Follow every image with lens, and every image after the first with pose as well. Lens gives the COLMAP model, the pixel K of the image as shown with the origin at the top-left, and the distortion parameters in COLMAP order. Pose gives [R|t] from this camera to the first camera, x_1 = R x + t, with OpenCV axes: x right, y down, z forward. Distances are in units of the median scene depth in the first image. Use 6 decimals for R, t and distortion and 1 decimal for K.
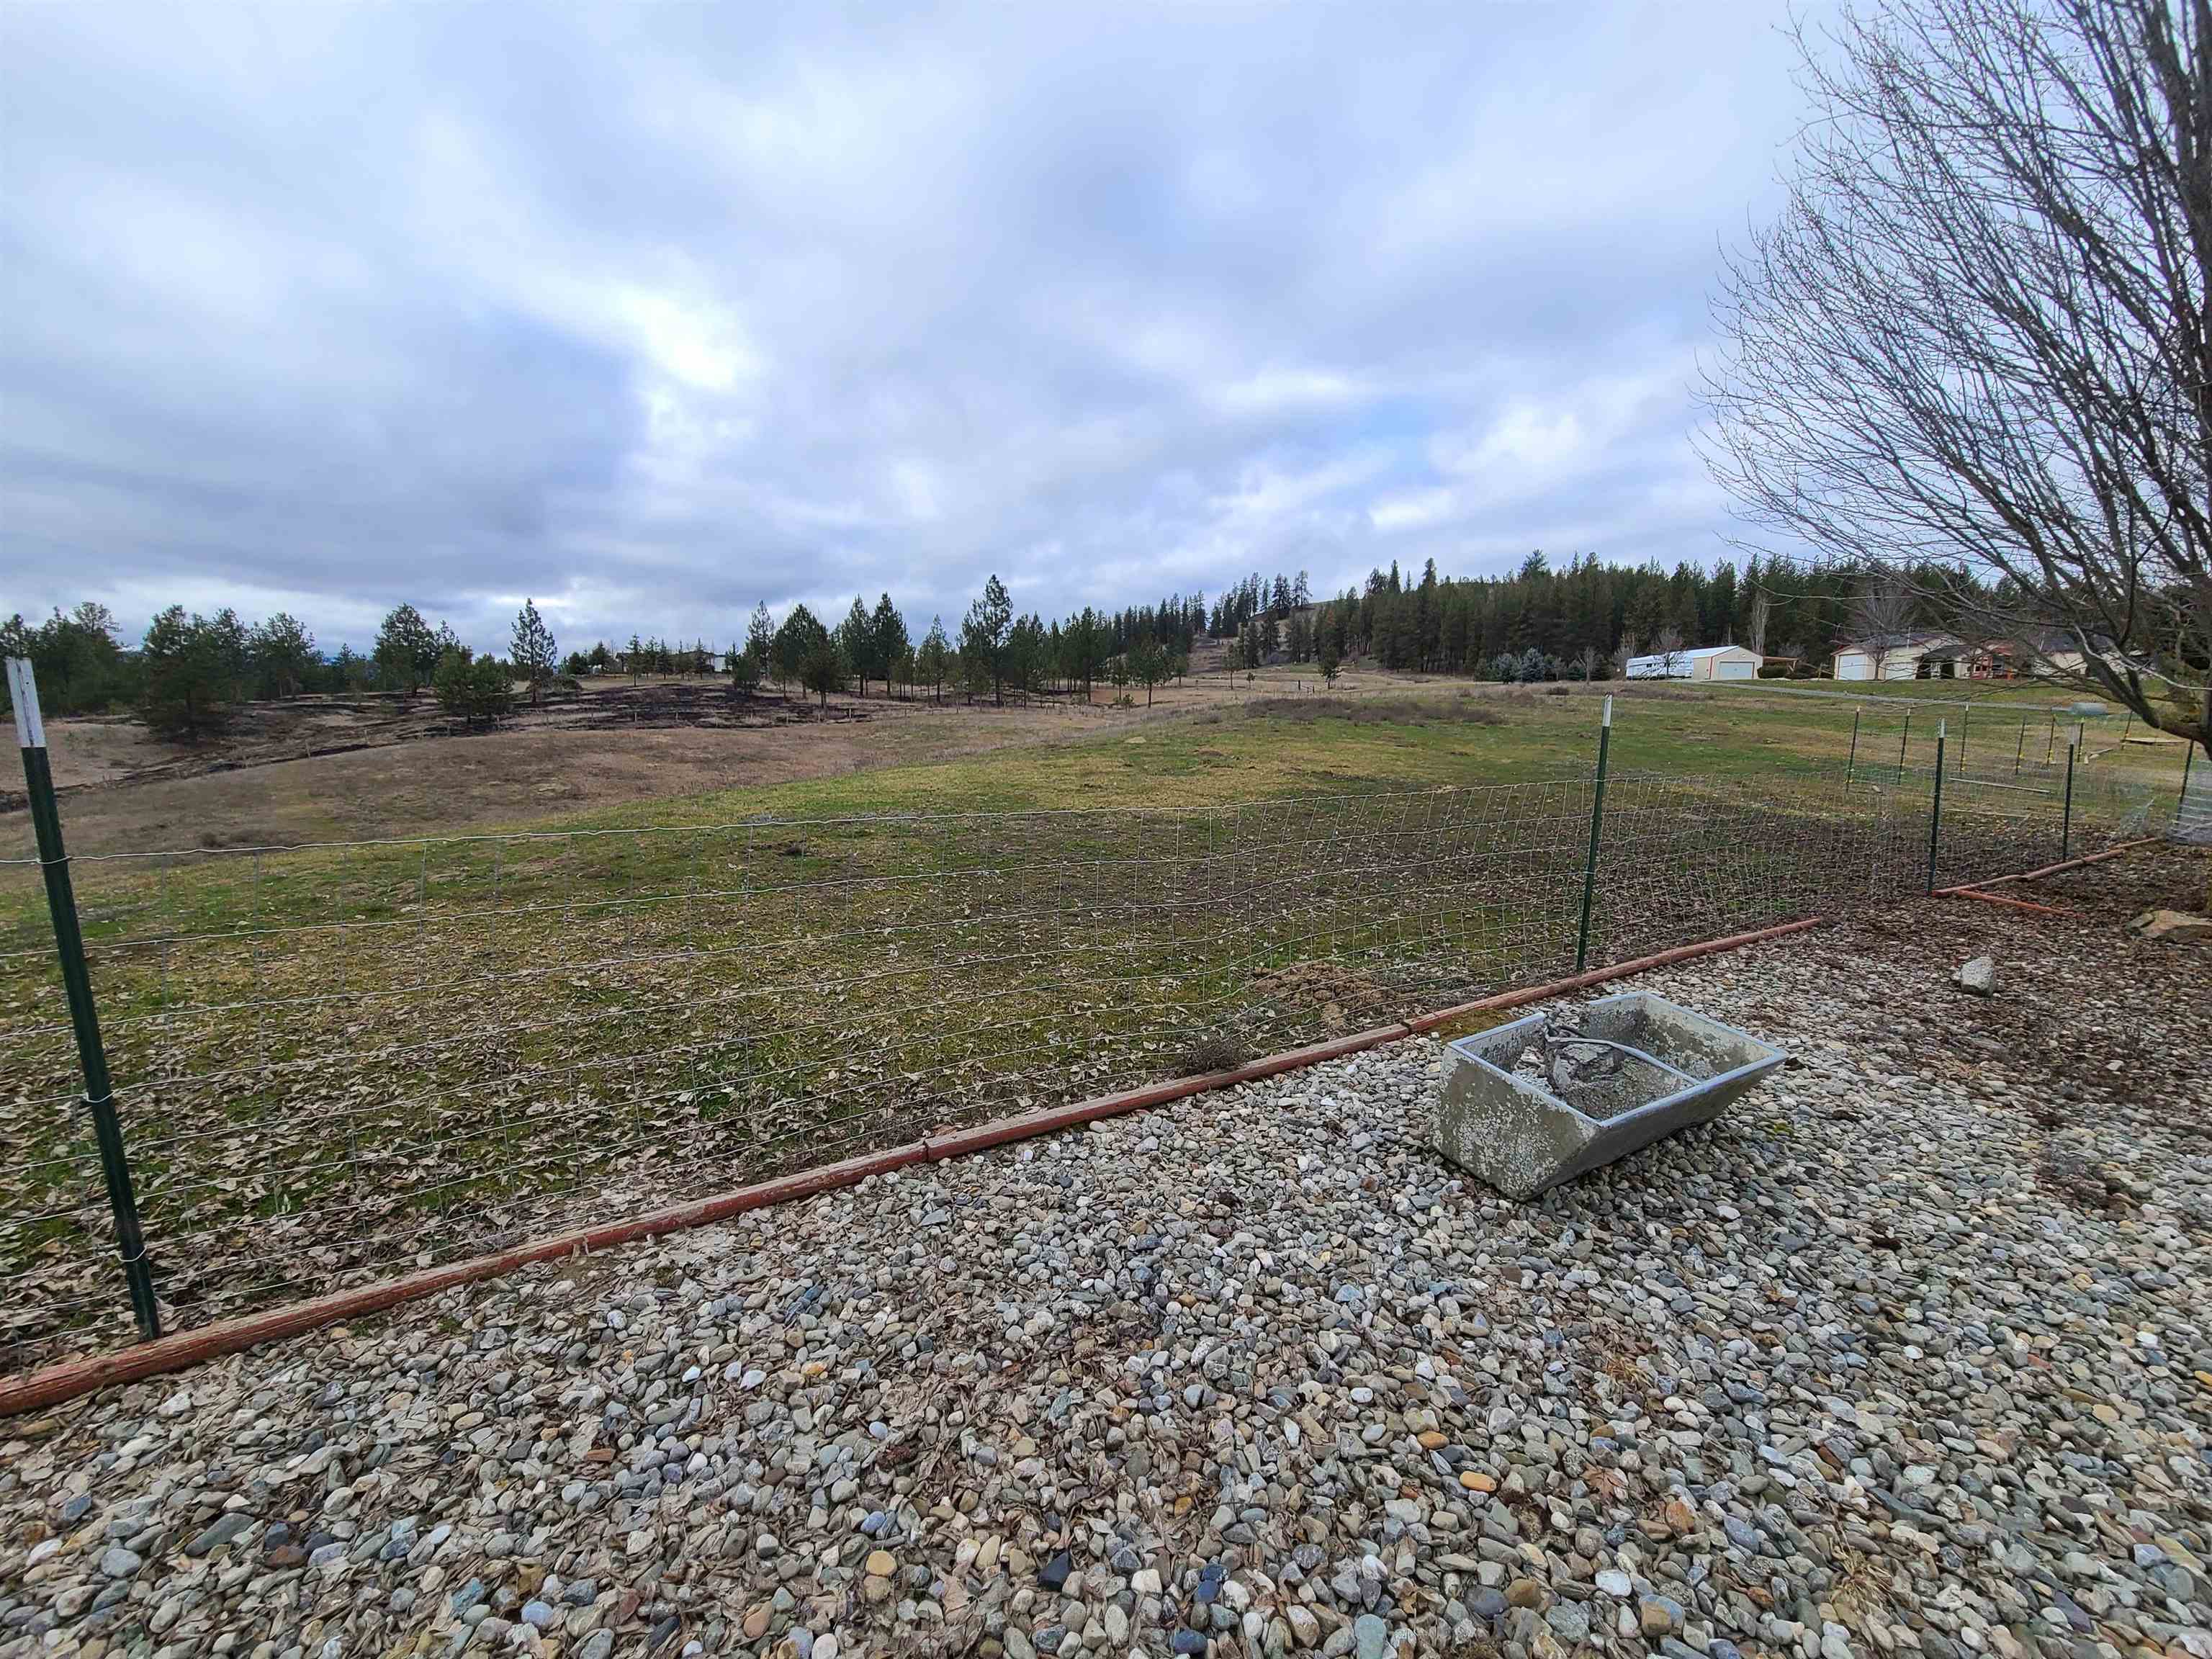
lens RADIAL K [[895.1, 0, 1109.7], [0, 895.1, 838.0], [0, 0, 1]] dist [0.001671, -0.002064]
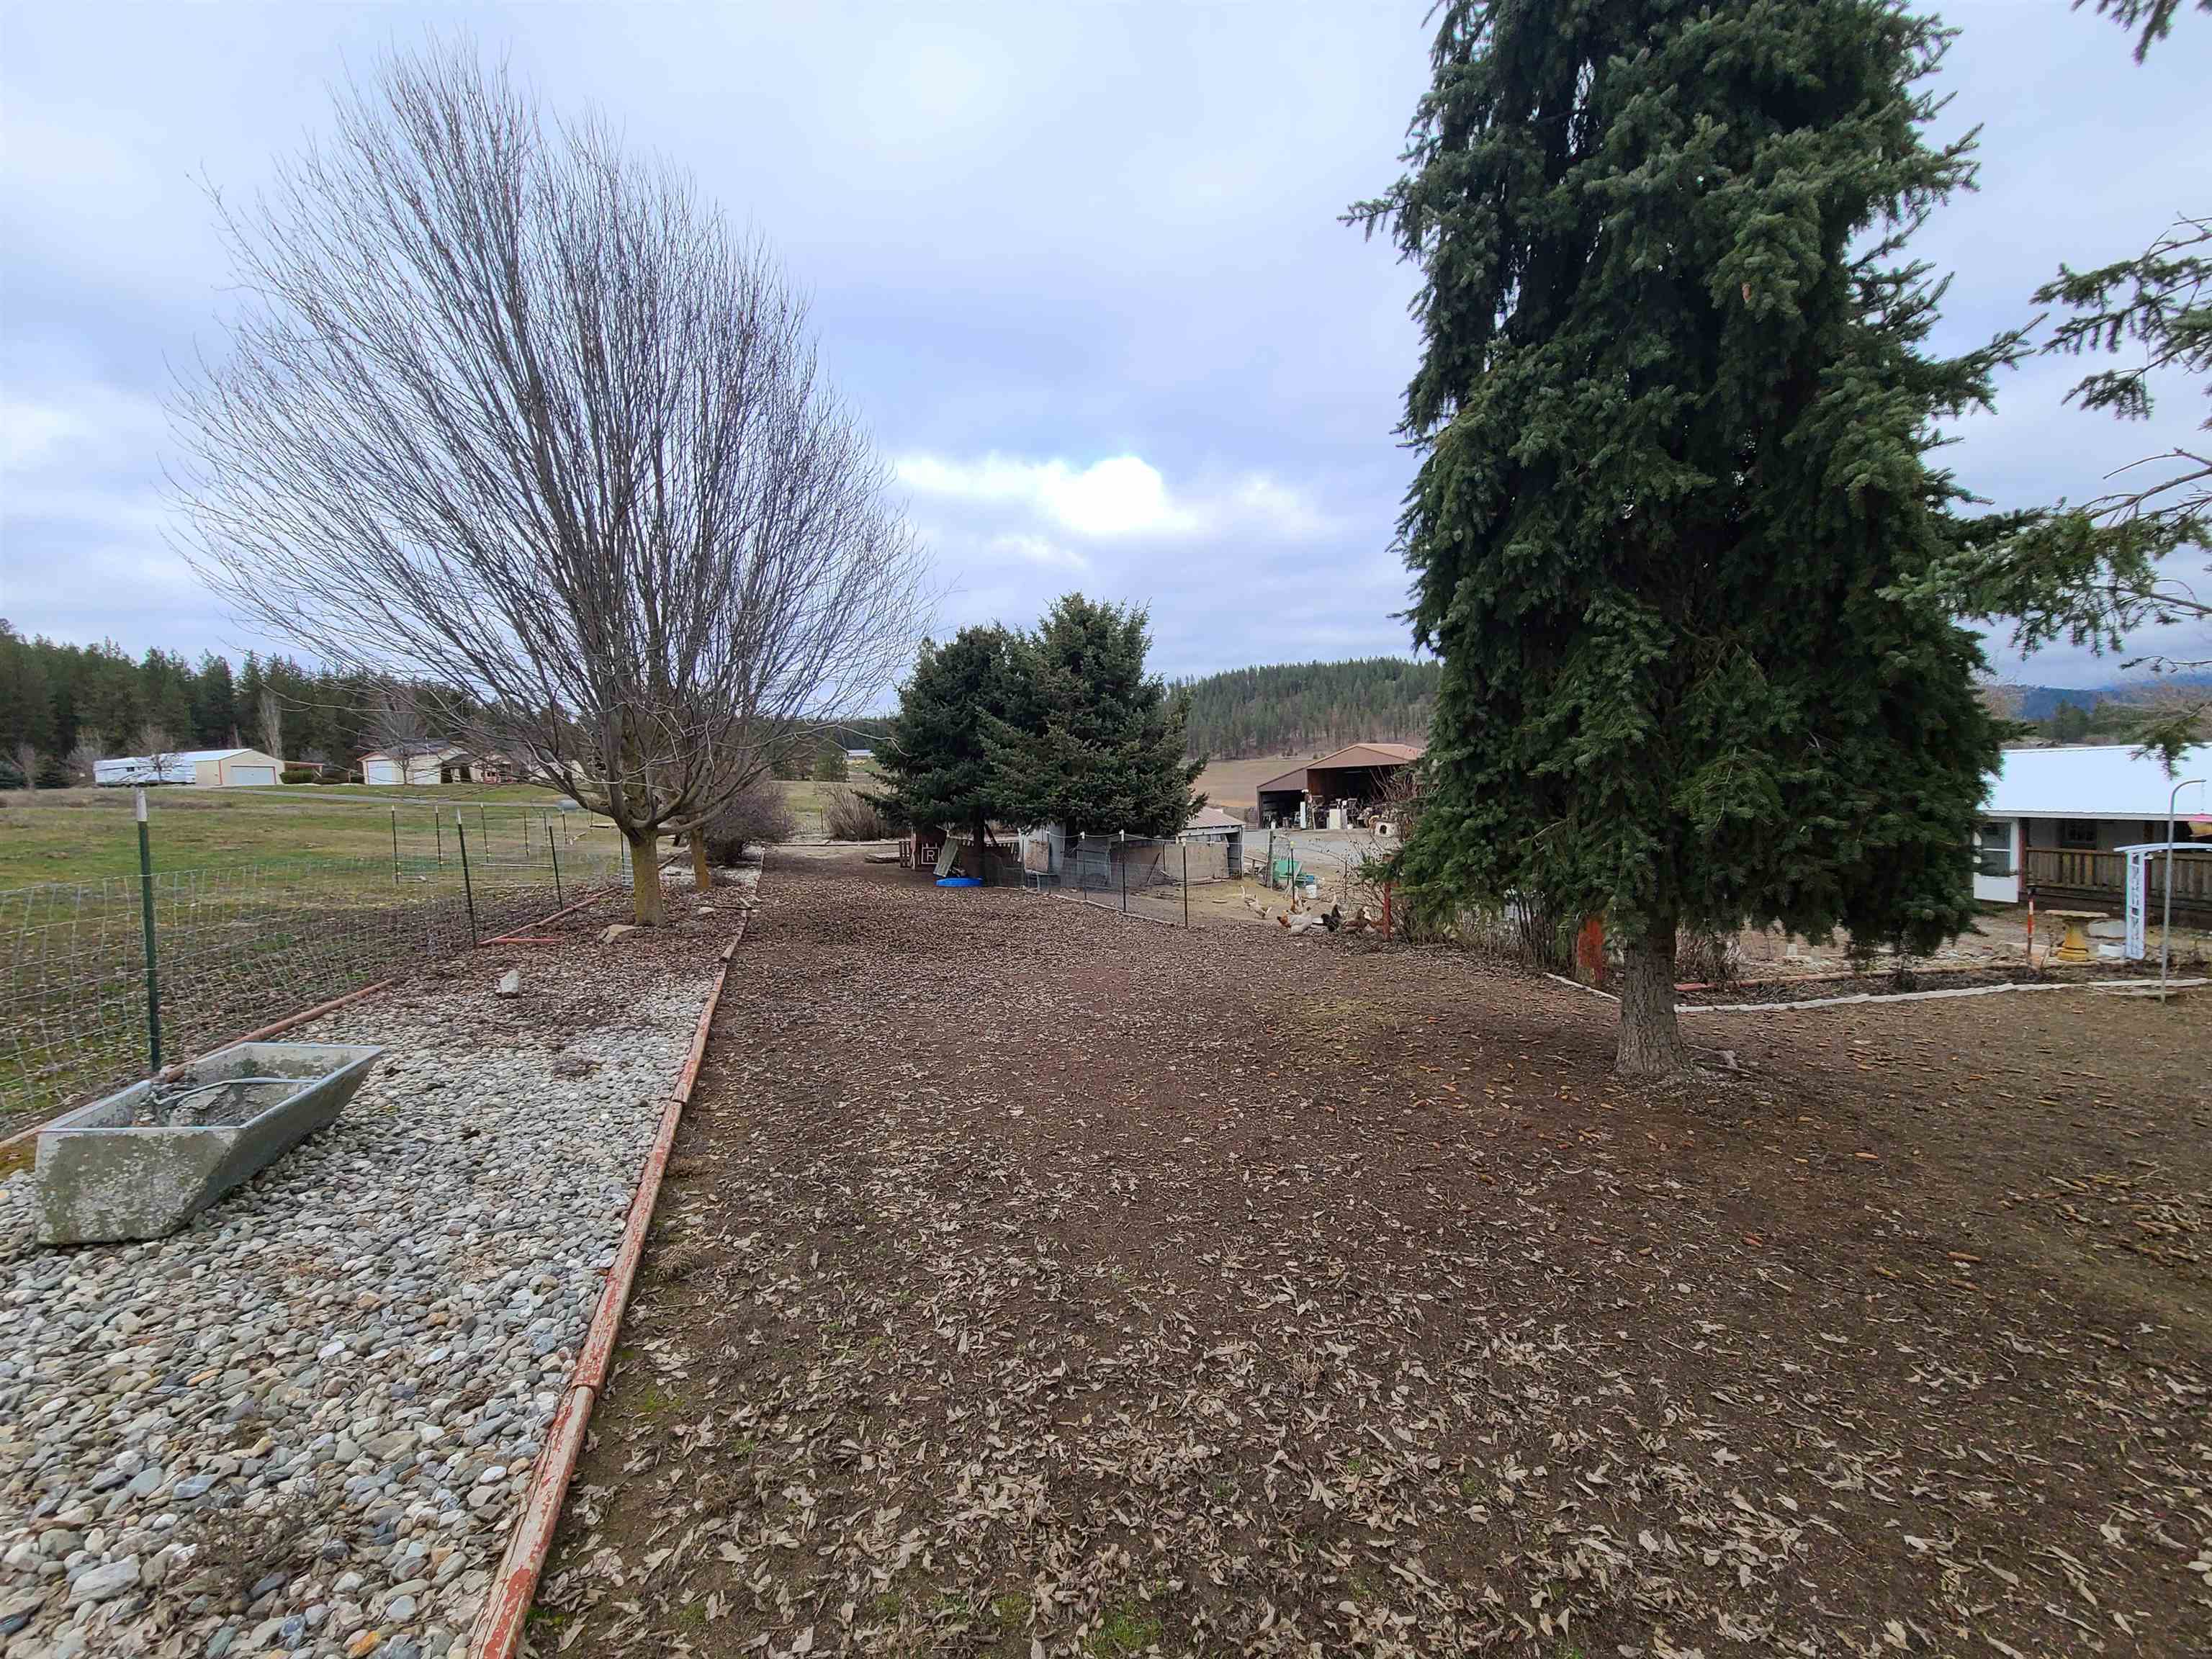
lens RADIAL K [[895.1, 0, 1109.7], [0, 895.1, 838.0], [0, 0, 1]] dist [0.001671, -0.002064]
pose [[0.204030, -0.063615, 0.976896, -0.268453], [0.176834, 0.983867, 0.027136, 0.078994], [-0.962861, 0.167211, 0.211987, -0.331488]]
